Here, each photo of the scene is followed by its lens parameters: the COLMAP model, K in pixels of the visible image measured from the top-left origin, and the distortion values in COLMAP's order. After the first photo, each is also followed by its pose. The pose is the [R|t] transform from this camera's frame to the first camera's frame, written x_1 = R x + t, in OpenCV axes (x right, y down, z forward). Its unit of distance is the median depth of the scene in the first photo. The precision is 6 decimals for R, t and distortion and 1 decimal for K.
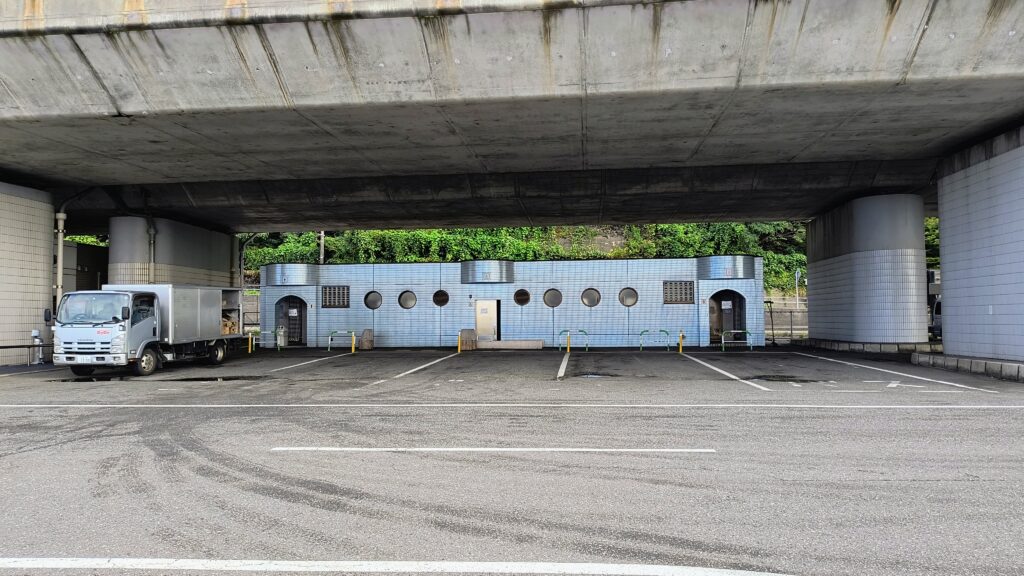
lens RADIAL K [[702.6, 0, 513.2], [0, 702.6, 286.8], [0, 0, 1]] dist [0.005756, 0.001655]
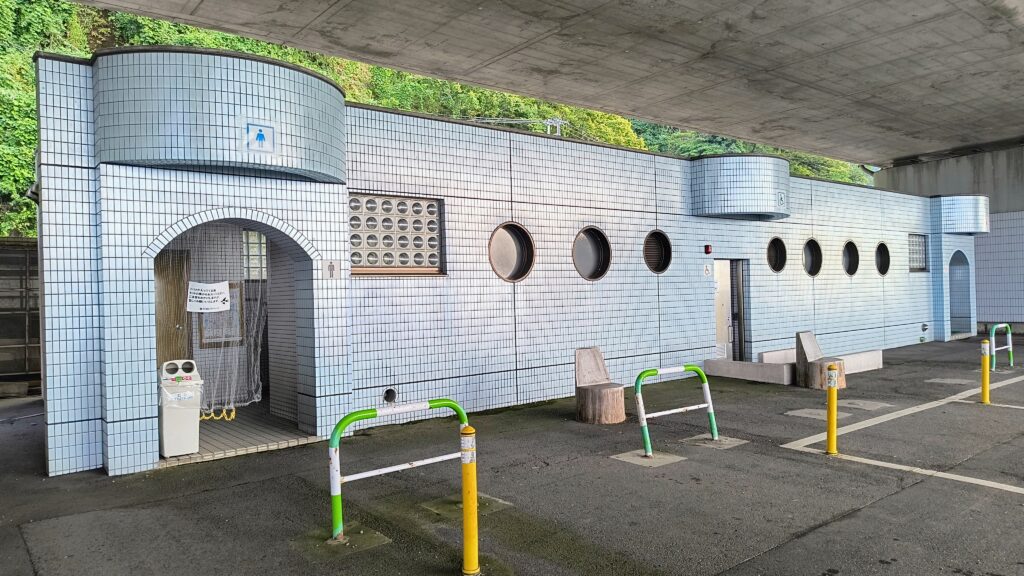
lens RADIAL K [[702.6, 0, 530.9], [0, 702.6, 284.1], [0, 0, 1]] dist [0.005756, 0.001655]
pose [[0.708738, -0.001562, 0.705470, -0.076612], [-0.012628, 0.999809, 0.014900, 0.005343], [-0.705359, -0.019468, 0.708583, 0.147354]]
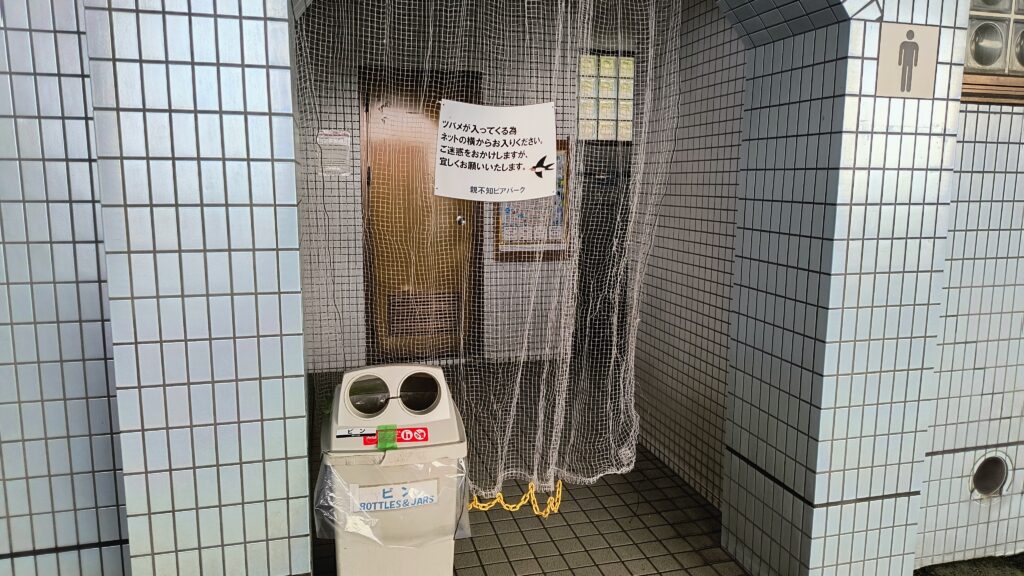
lens RADIAL K [[702.6, 0, 514.3], [0, 702.6, 286.7], [0, 0, 1]] dist [0.005756, 0.001655]
pose [[0.942320, -0.034298, 0.332951, -0.064678], [-0.031242, 0.981381, 0.189514, 0.006946], [-0.333251, -0.188985, 0.923704, 0.178132]]
